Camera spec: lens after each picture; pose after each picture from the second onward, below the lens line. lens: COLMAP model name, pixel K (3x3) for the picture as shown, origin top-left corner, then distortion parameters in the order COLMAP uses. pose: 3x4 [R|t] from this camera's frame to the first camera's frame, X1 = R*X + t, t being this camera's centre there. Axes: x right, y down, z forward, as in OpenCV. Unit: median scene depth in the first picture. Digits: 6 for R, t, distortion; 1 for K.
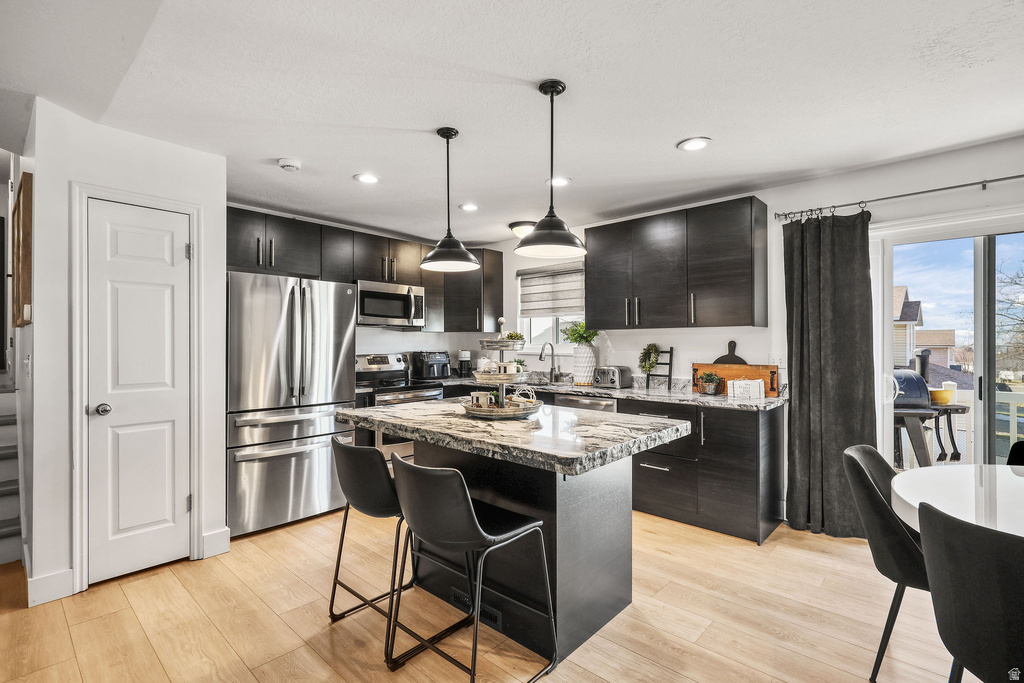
lens RADIAL K [[468.0, 0, 511.5], [0, 468.0, 341.6], [0, 0, 1]] dist [0.000291, 0.000085]
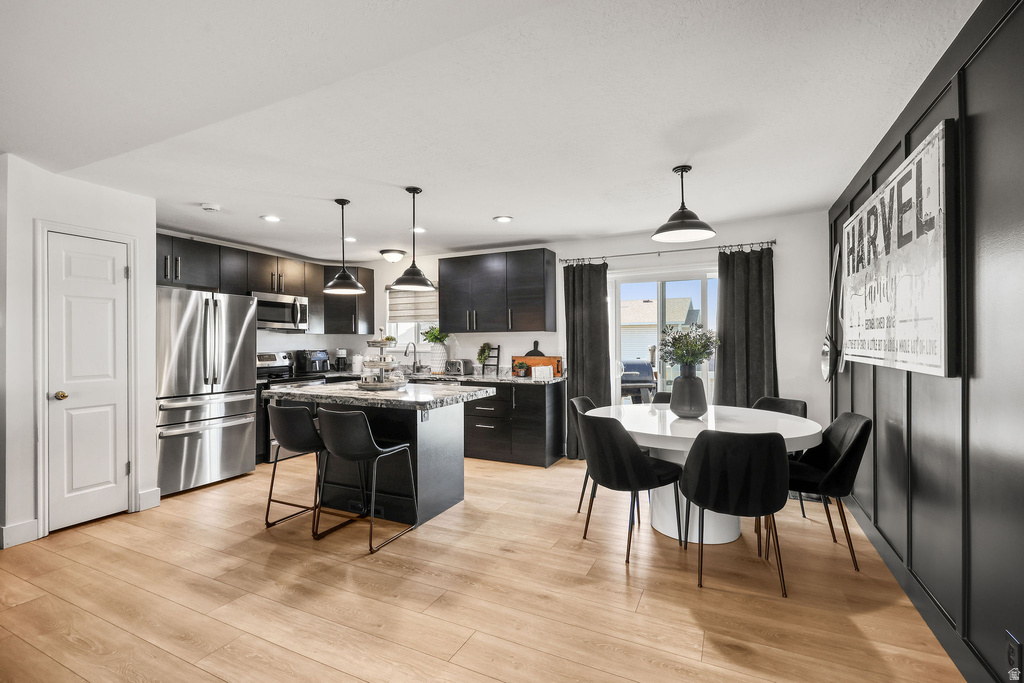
lens RADIAL K [[460.3, 0, 506.1], [0, 460.3, 341.7], [0, 0, 1]] dist [-0.000383, -0.000021]
pose [[0.960158, -0.003439, 0.279436, -0.043150], [0.003172, 0.999994, 0.001408, -0.001279], [-0.279439, -0.000465, 0.960163, -0.498346]]
